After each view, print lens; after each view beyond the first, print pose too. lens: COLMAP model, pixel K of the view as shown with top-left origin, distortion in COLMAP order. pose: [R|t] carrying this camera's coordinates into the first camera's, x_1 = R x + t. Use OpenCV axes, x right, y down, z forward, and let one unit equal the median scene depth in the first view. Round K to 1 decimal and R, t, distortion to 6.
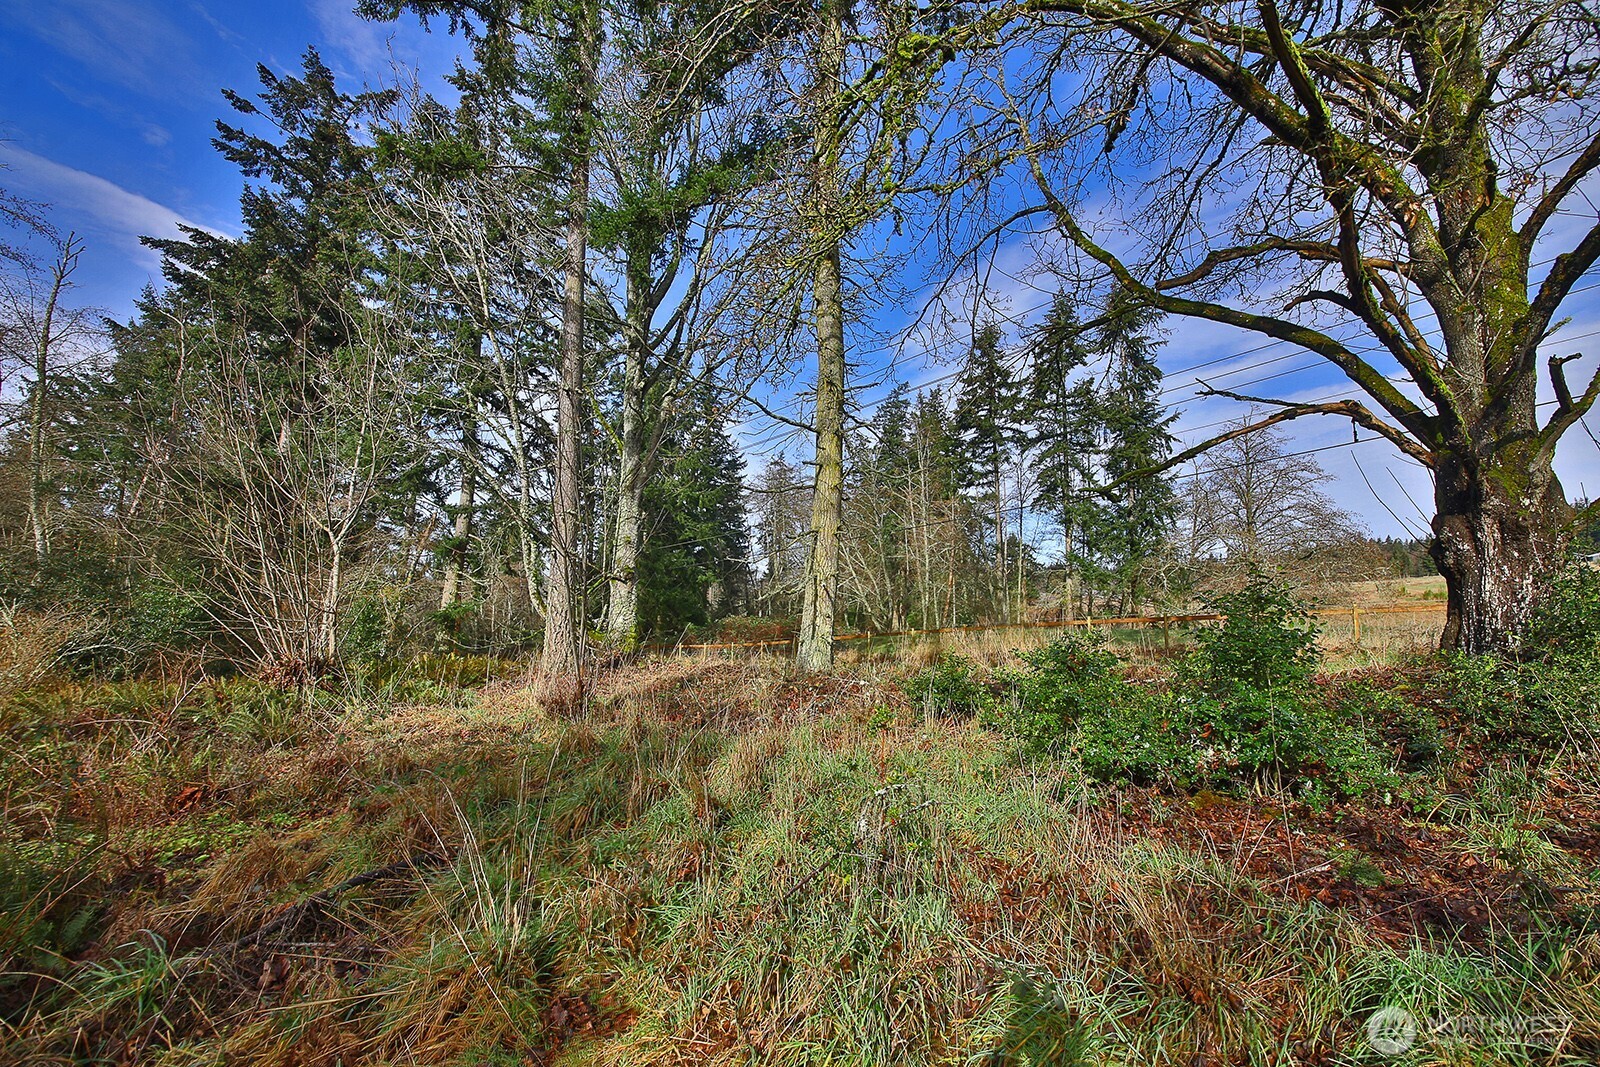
lens RADIAL K [[609.1, 0, 800.0], [0, 609.1, 533.5], [0, 0, 1]] dist [0.026503, -0.023475]
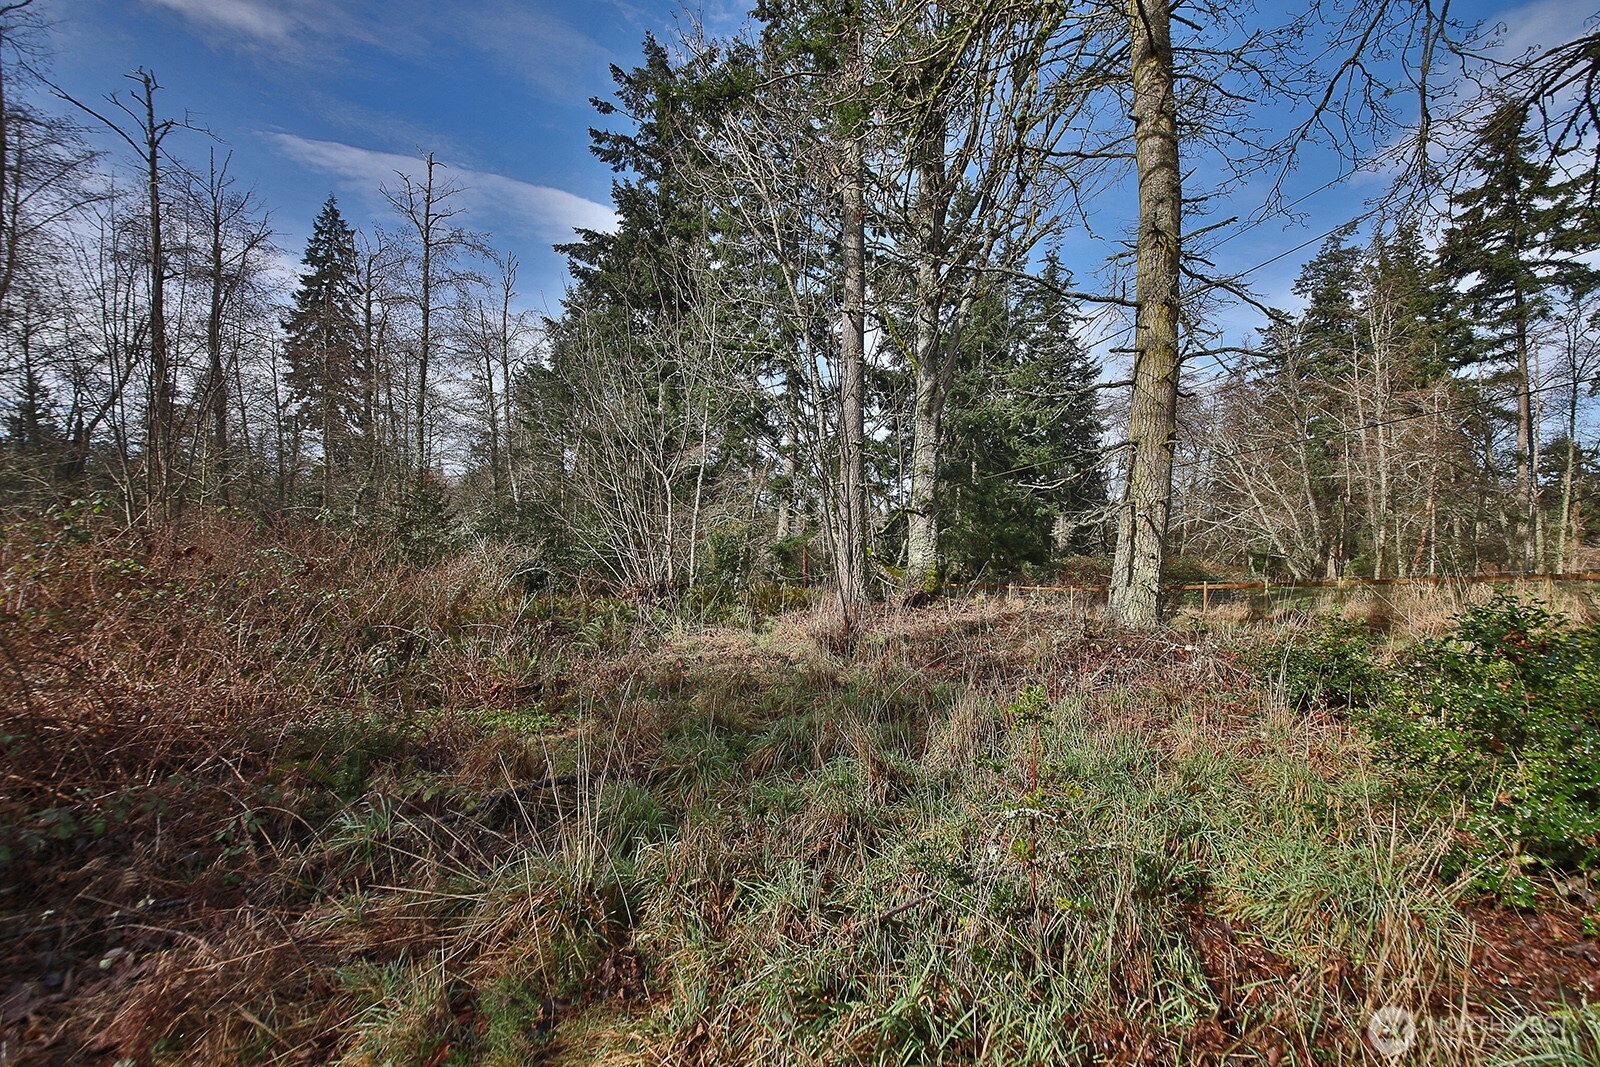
lens RADIAL K [[650.5, 0, 801.8], [0, 650.5, 539.3], [0, 0, 1]] dist [0.014564, -0.022065]
pose [[0.851926, 0.007056, -0.523614, 0.052413], [0.052021, 0.993823, 0.098030, 0.007095], [0.521071, -0.110753, 0.846297, 0.051512]]
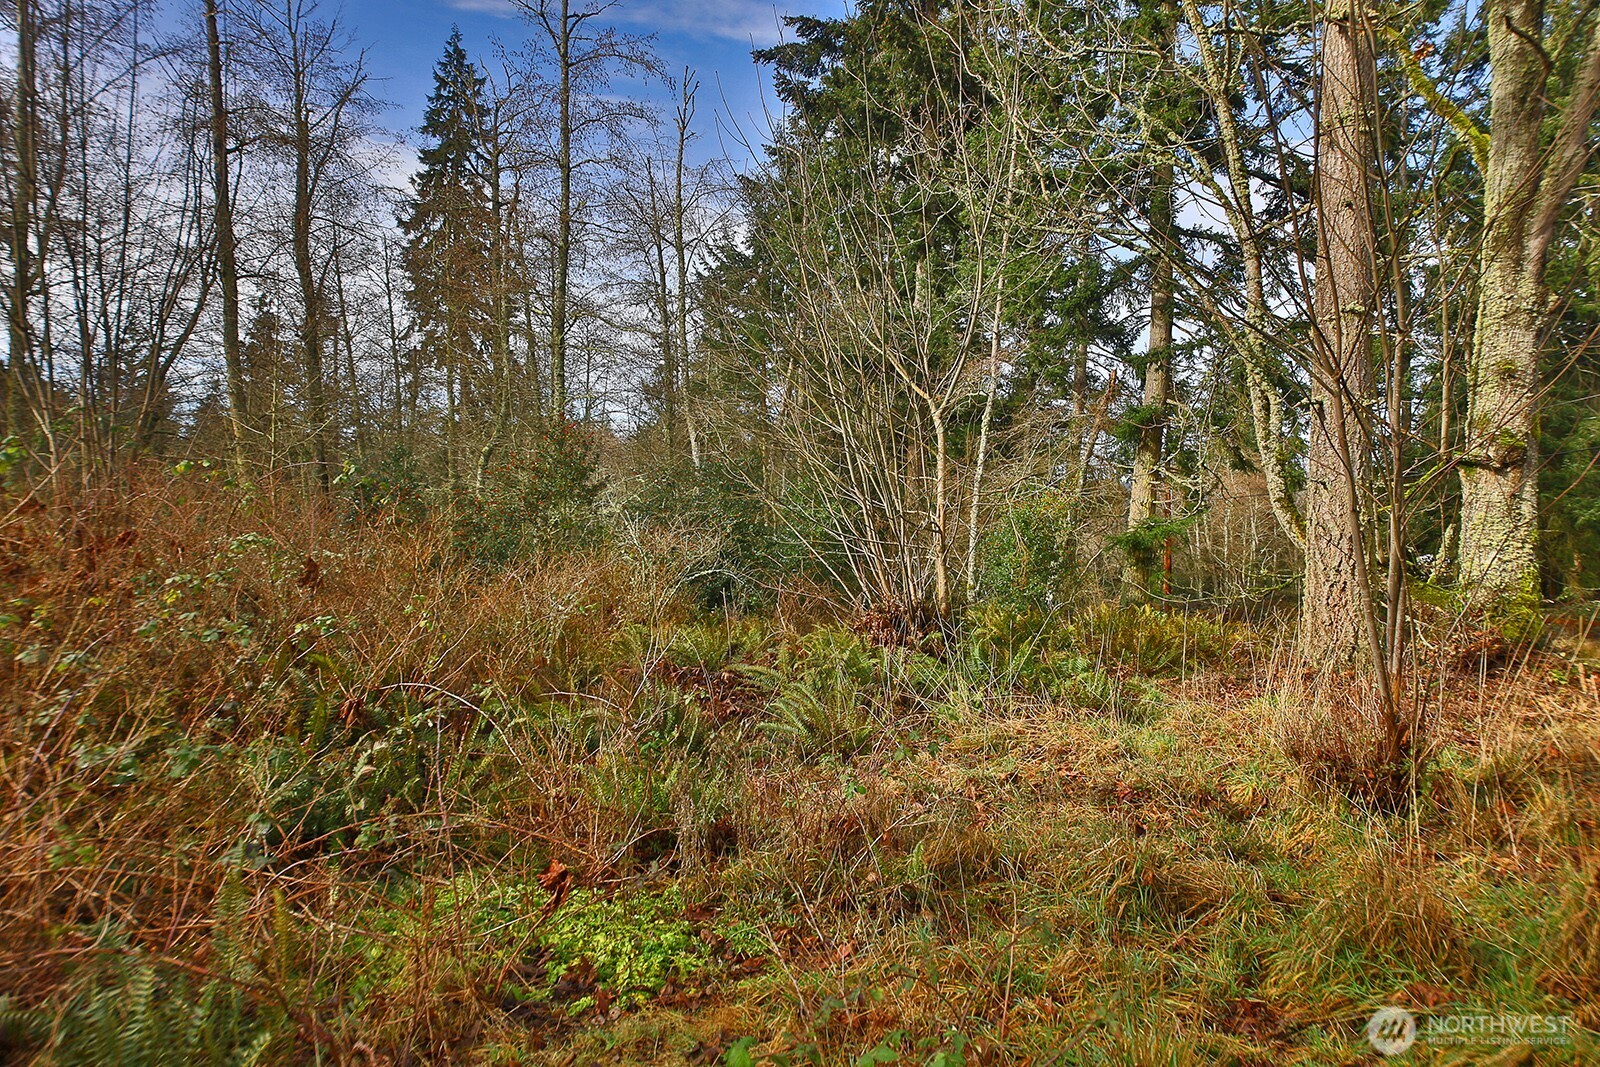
lens RADIAL K [[978.9, 0, 800.0], [0, 978.9, 533.5], [0, 0, 1]] dist [0.022583, -0.000583]
pose [[0.638031, 0.016462, -0.769834, -0.056333], [0.077539, 0.993316, 0.085504, 0.020704], [0.766096, -0.114246, 0.632490, 0.154593]]
